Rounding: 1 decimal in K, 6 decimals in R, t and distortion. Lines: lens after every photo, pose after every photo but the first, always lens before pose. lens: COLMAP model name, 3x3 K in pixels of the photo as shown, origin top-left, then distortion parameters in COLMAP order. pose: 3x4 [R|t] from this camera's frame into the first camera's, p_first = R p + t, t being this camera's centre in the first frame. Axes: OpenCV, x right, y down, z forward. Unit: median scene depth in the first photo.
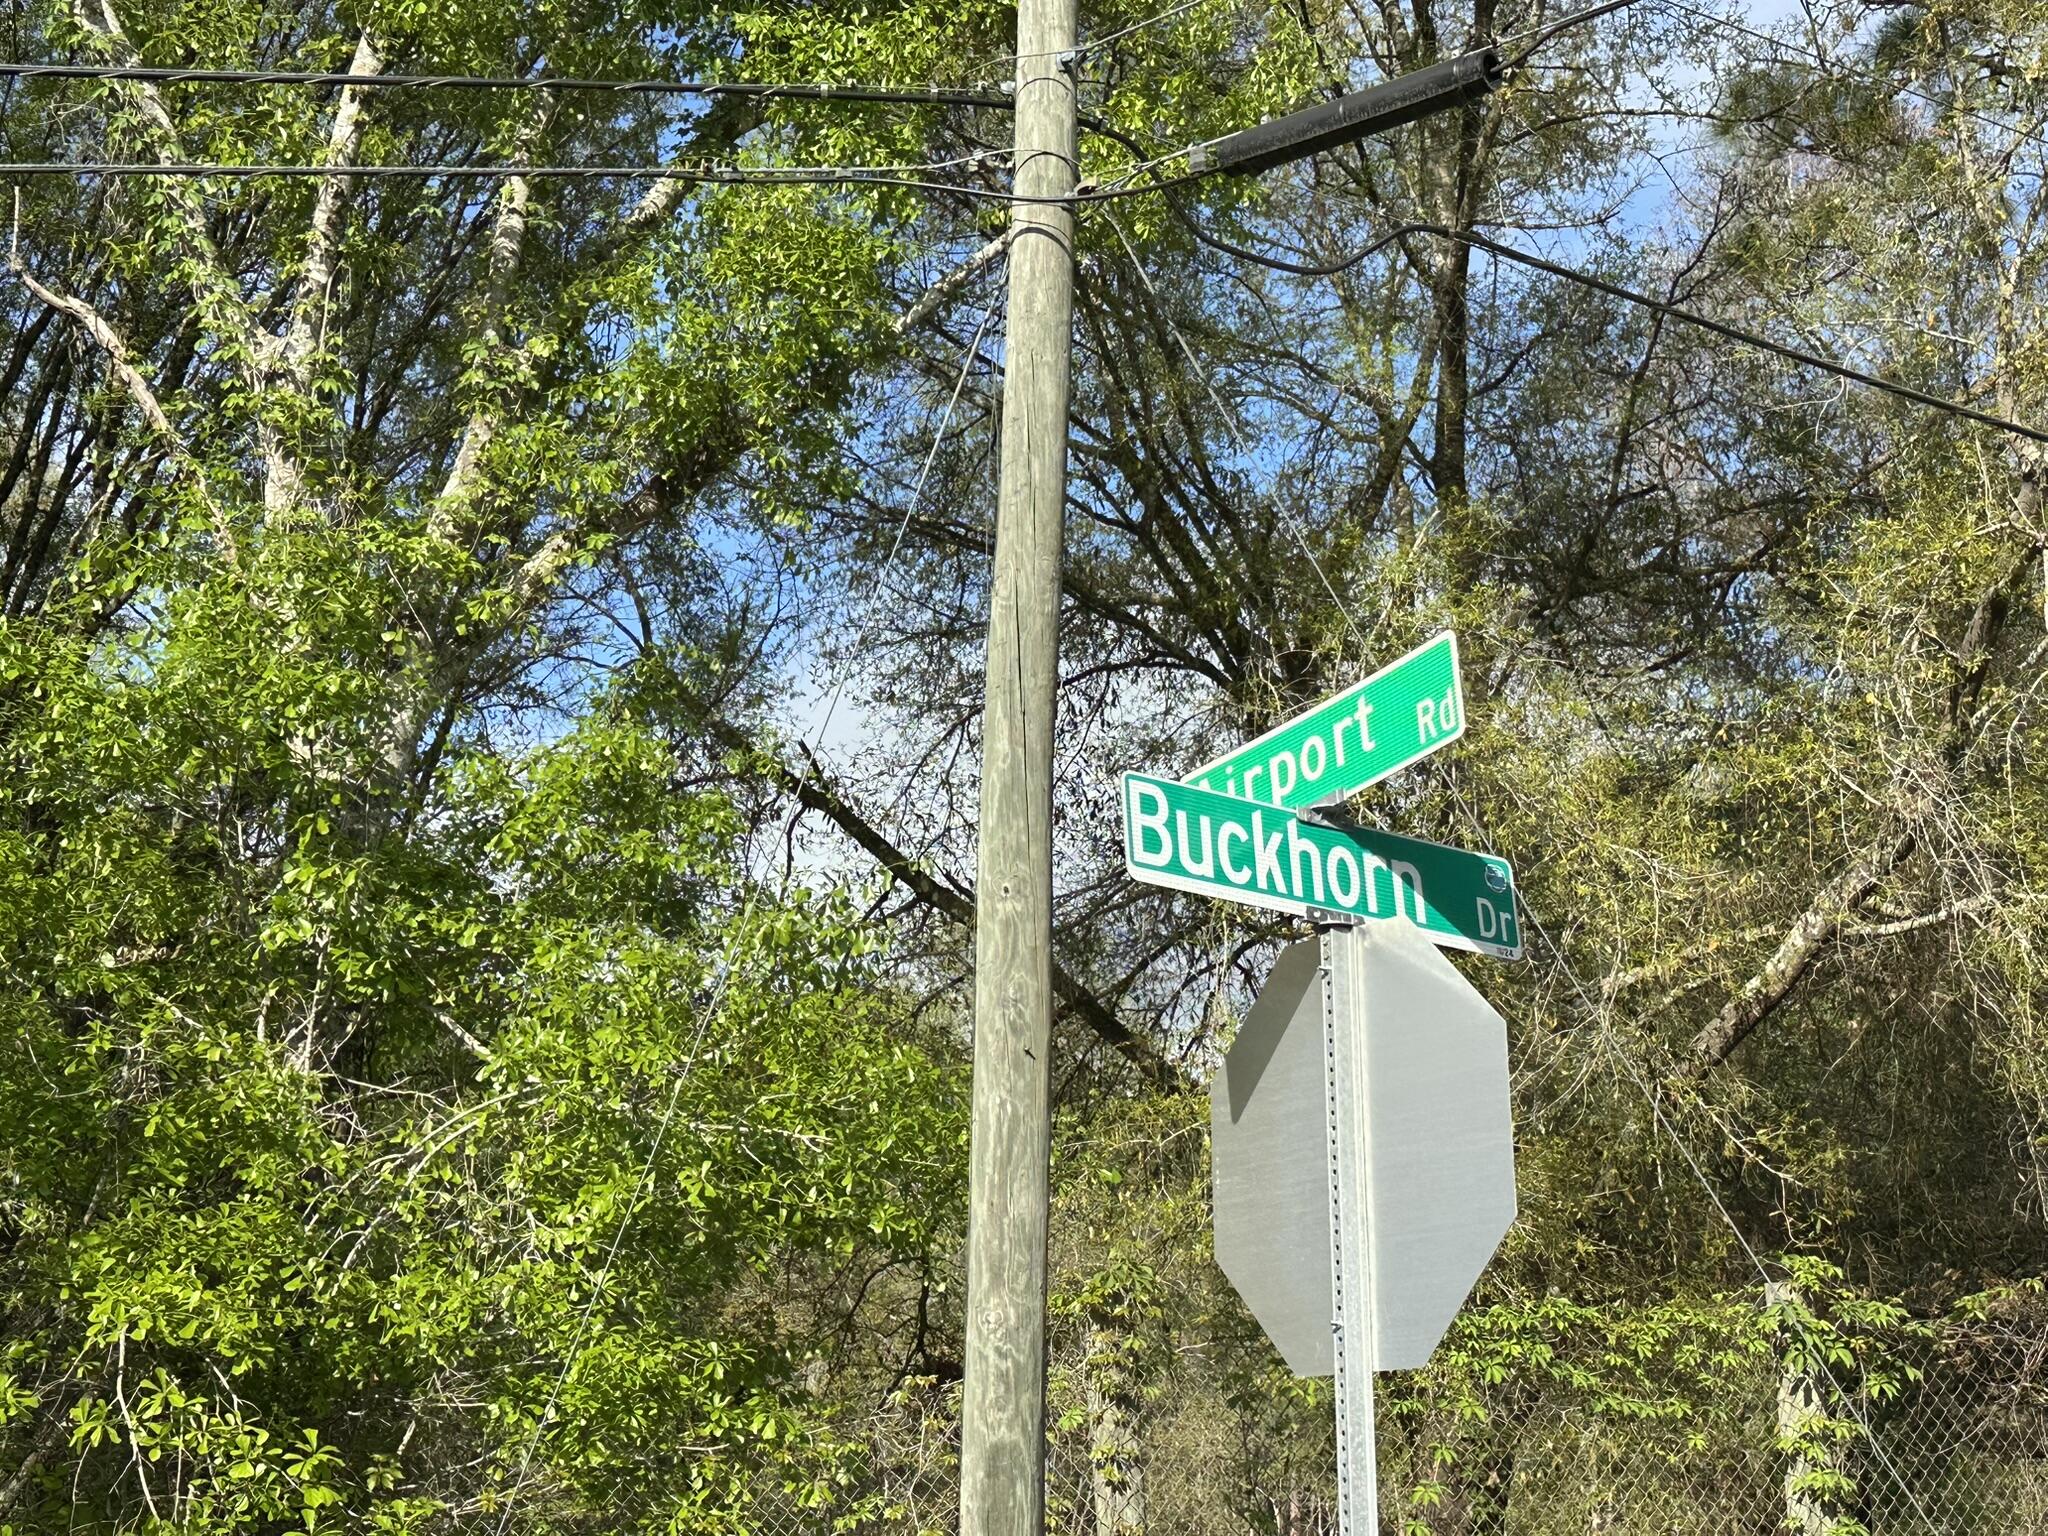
lens RADIAL K [[2809.0, 0, 990.0], [0, 2809.0, 777.6], [0, 0, 1]] dist [0.114627, 0.000000]
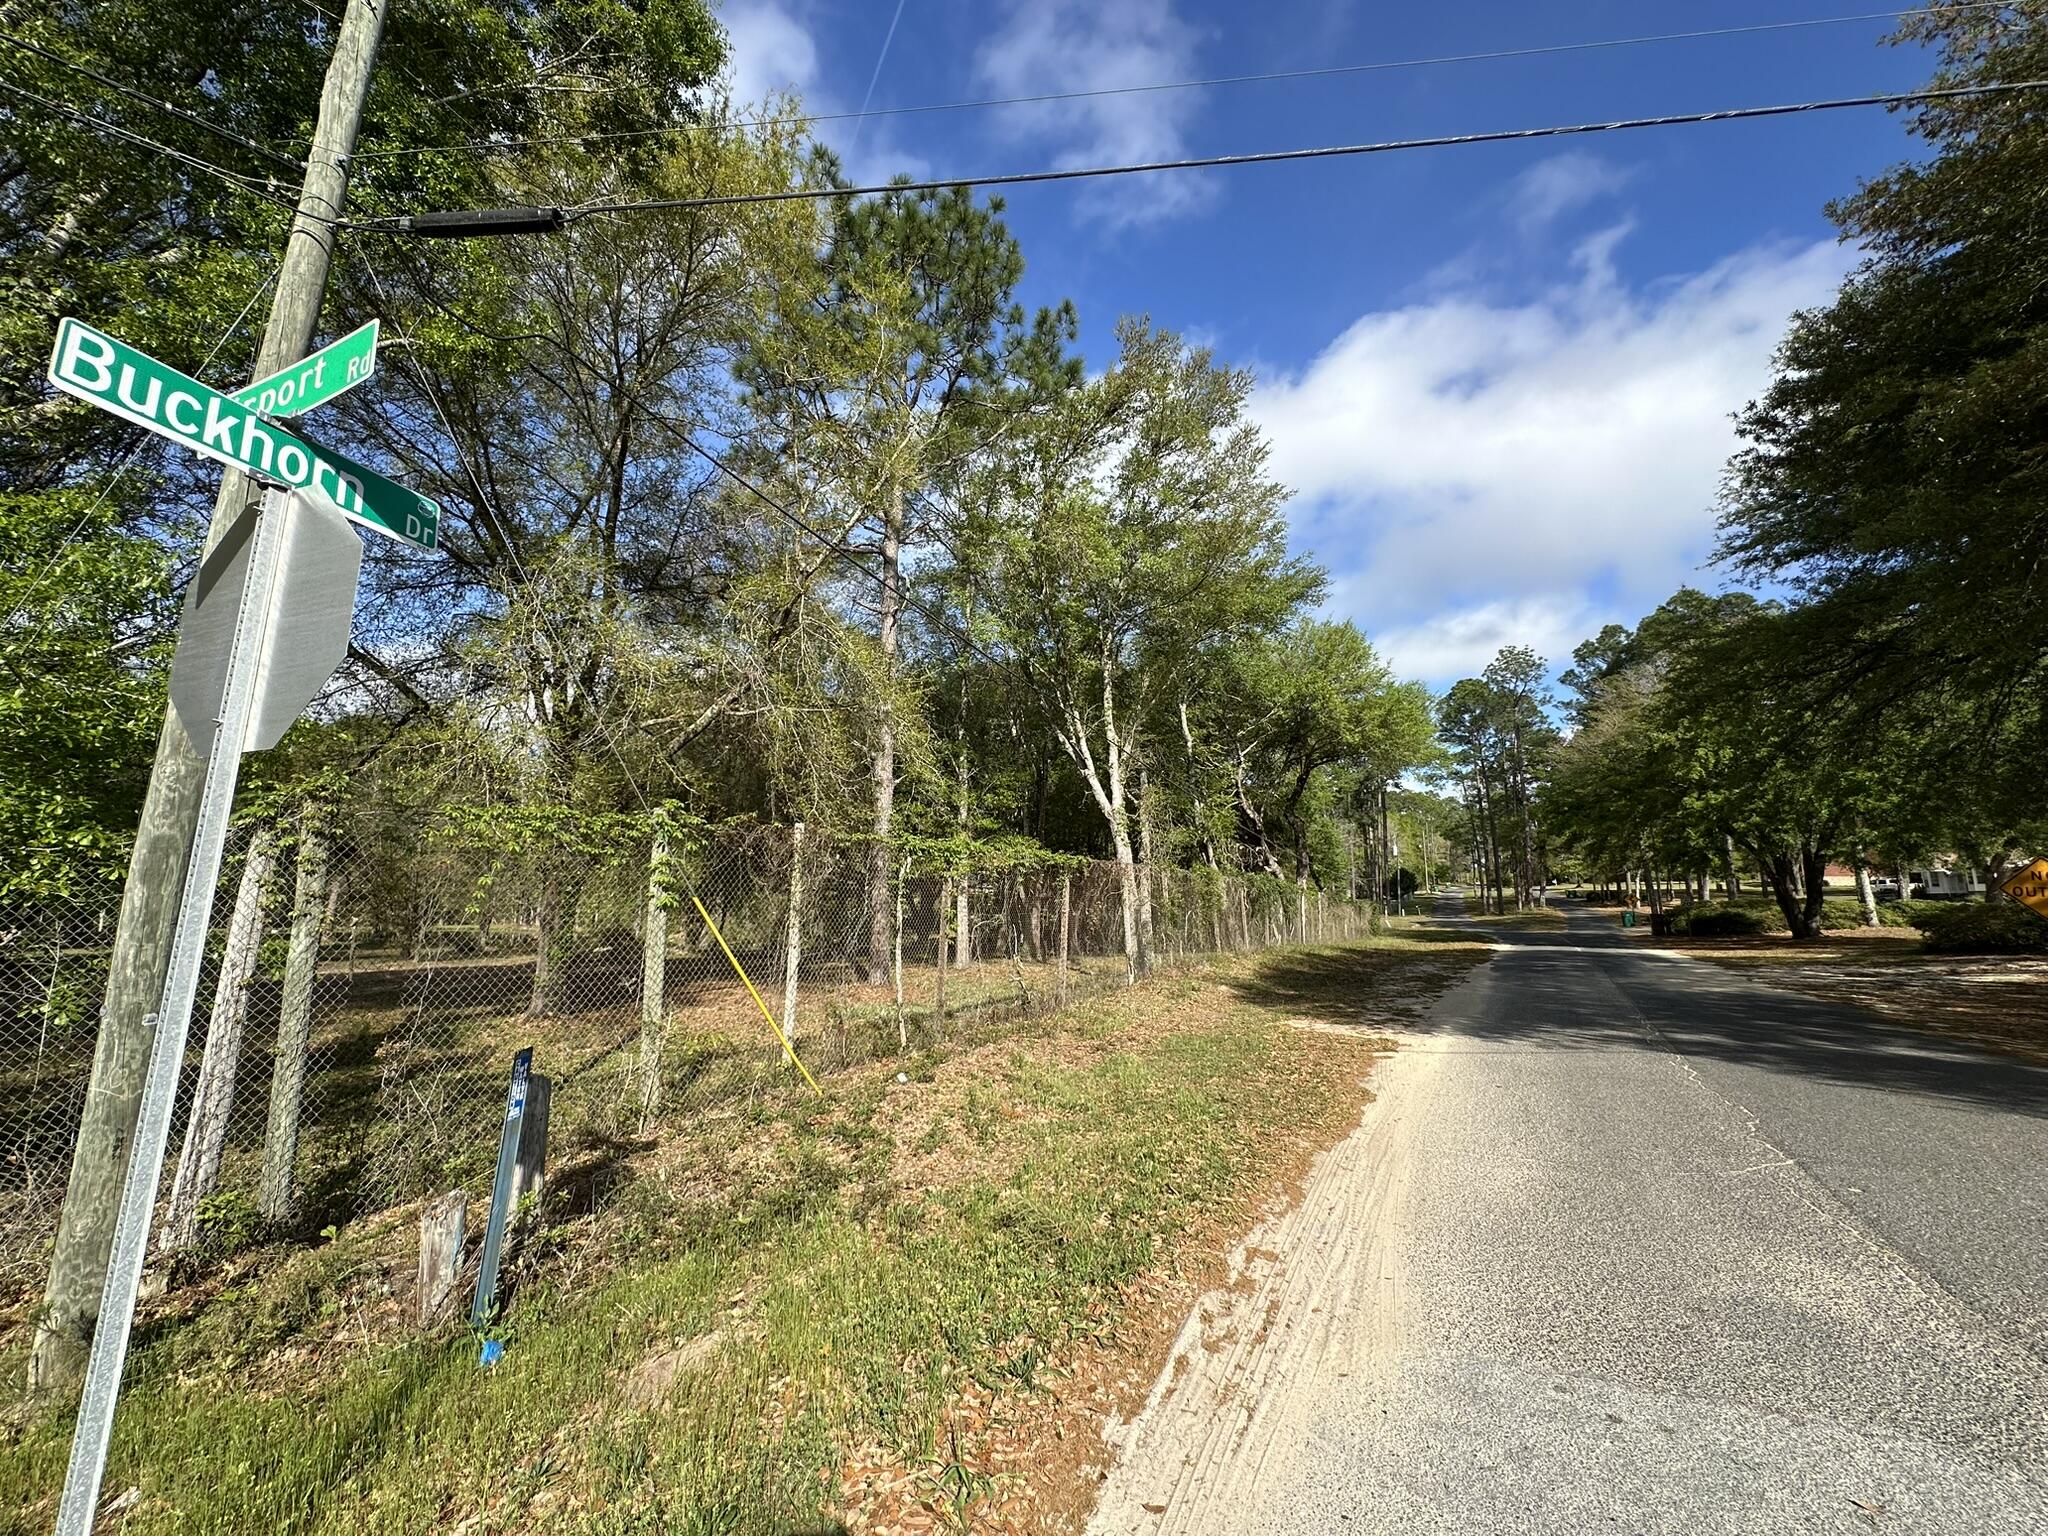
lens RADIAL K [[817.6, 0, 1023.6], [0, 817.6, 767.8], [0, 0, 1]] dist [-0.005396, 0.000673]
pose [[0.809685, 0.102806, 0.577790, 0.111857], [-0.147658, 0.988552, 0.031027, 0.068874], [-0.567985, -0.110437, 0.815596, 0.187206]]
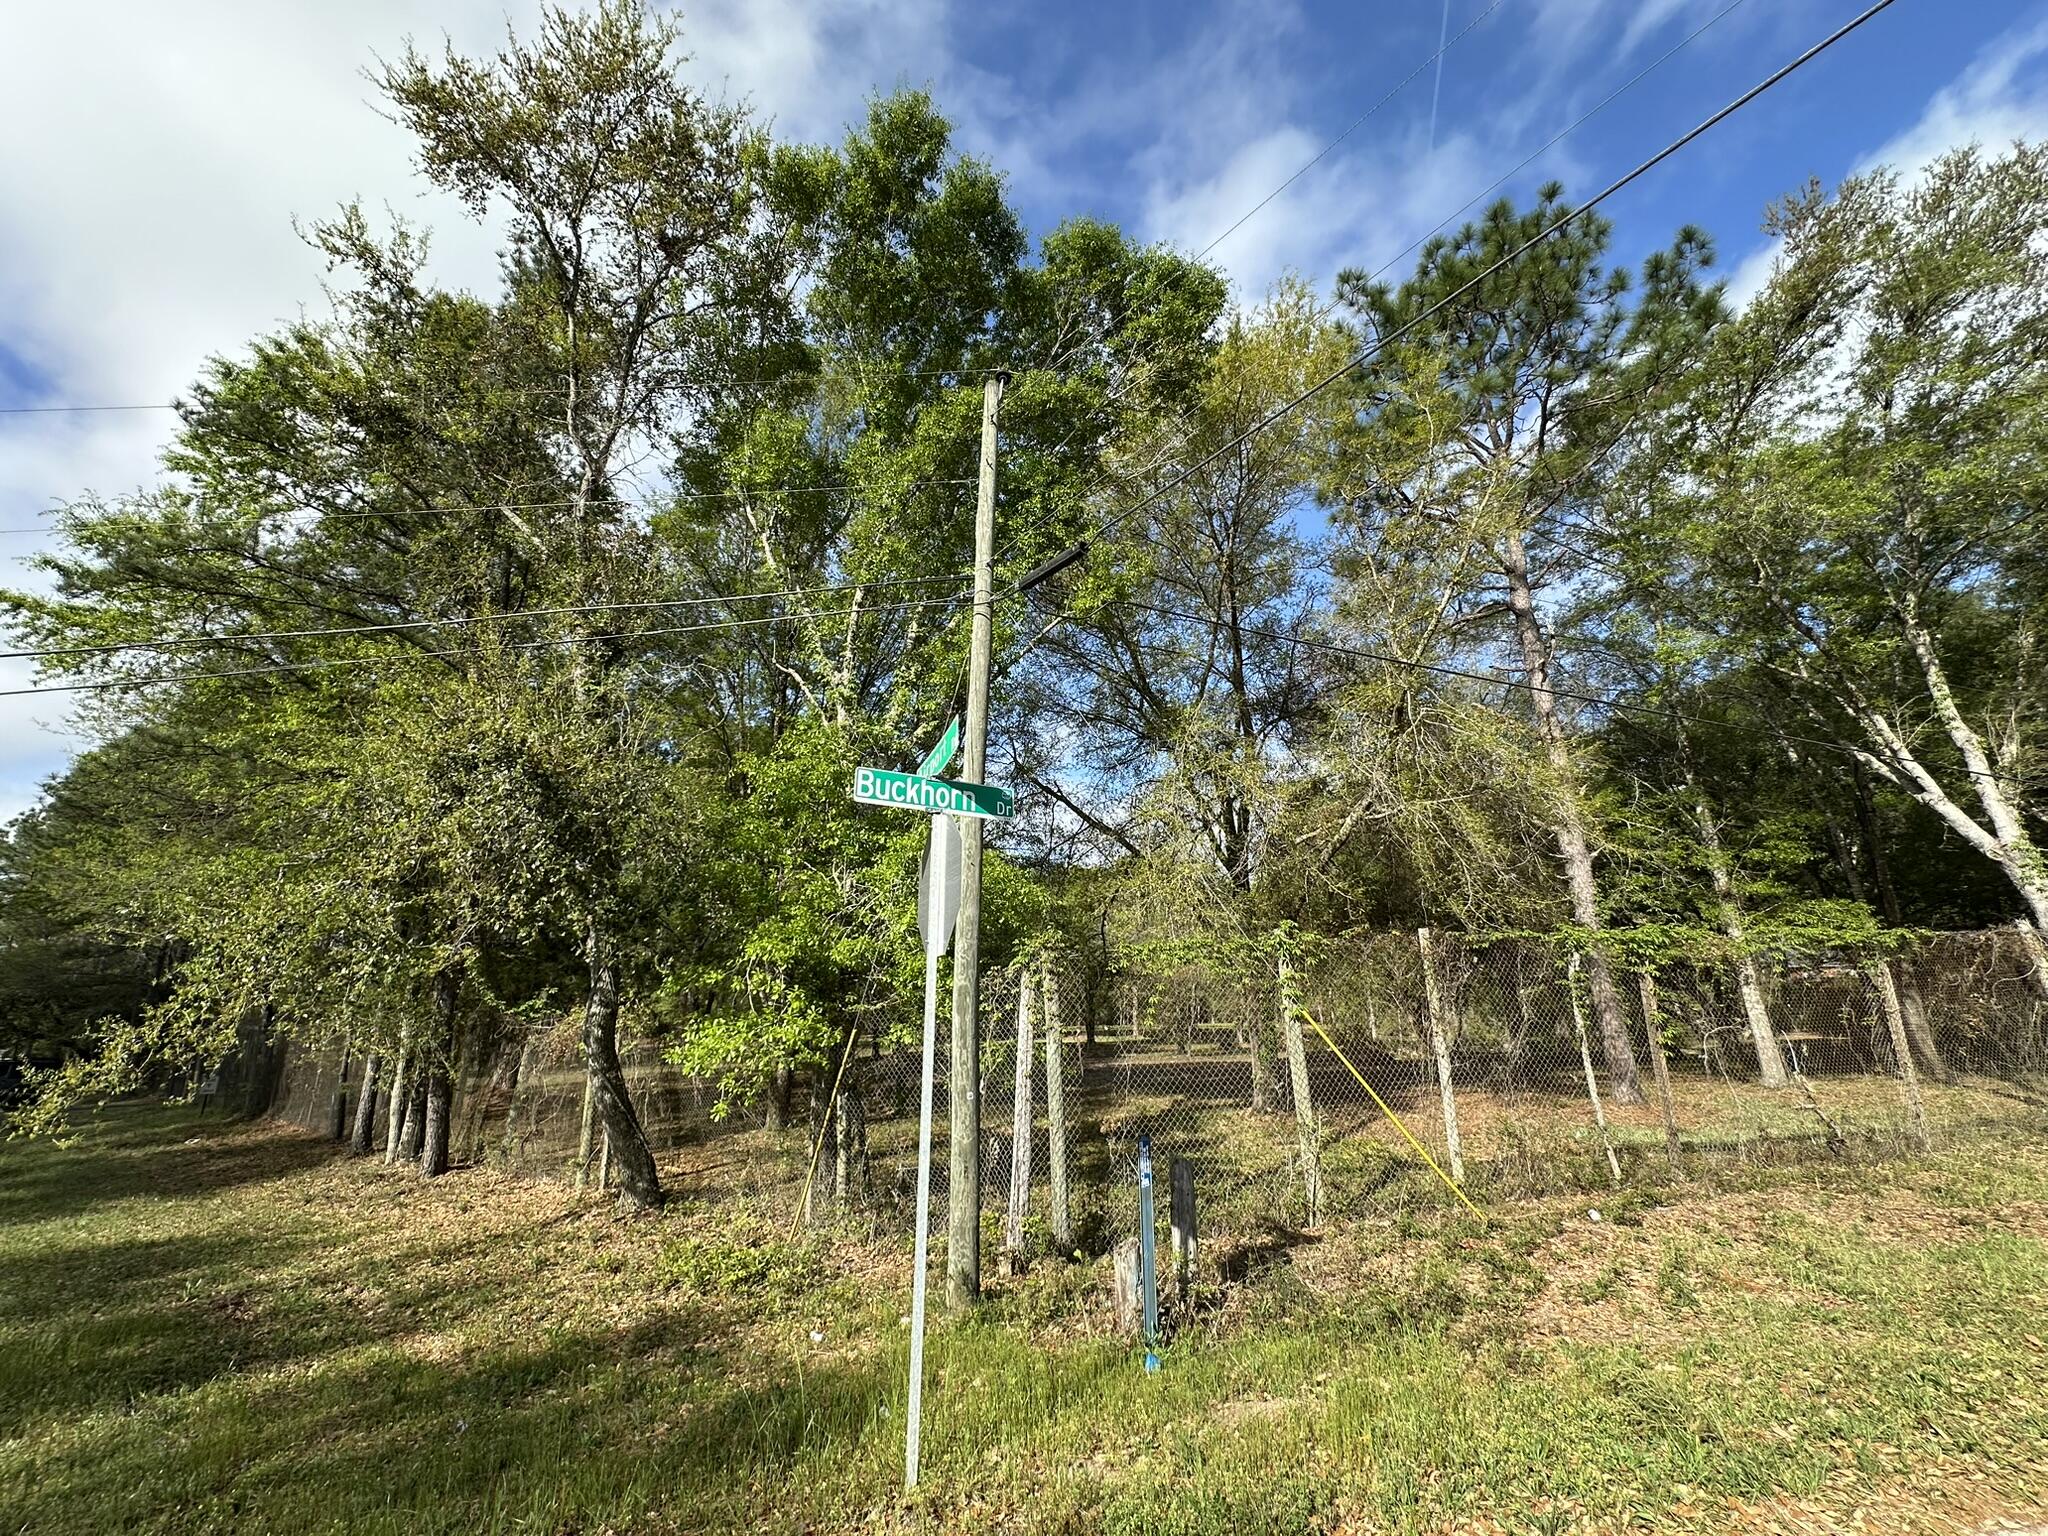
lens RADIAL K [[817.6, 0, 1017.0], [0, 817.6, 768.6], [0, 0, 1]] dist [-0.005396, 0.000673]
pose [[0.976722, -0.071547, -0.202226, 0.203682], [0.064215, 0.997027, -0.042597, 0.024803], [0.204672, 0.028620, 0.978412, 0.071819]]
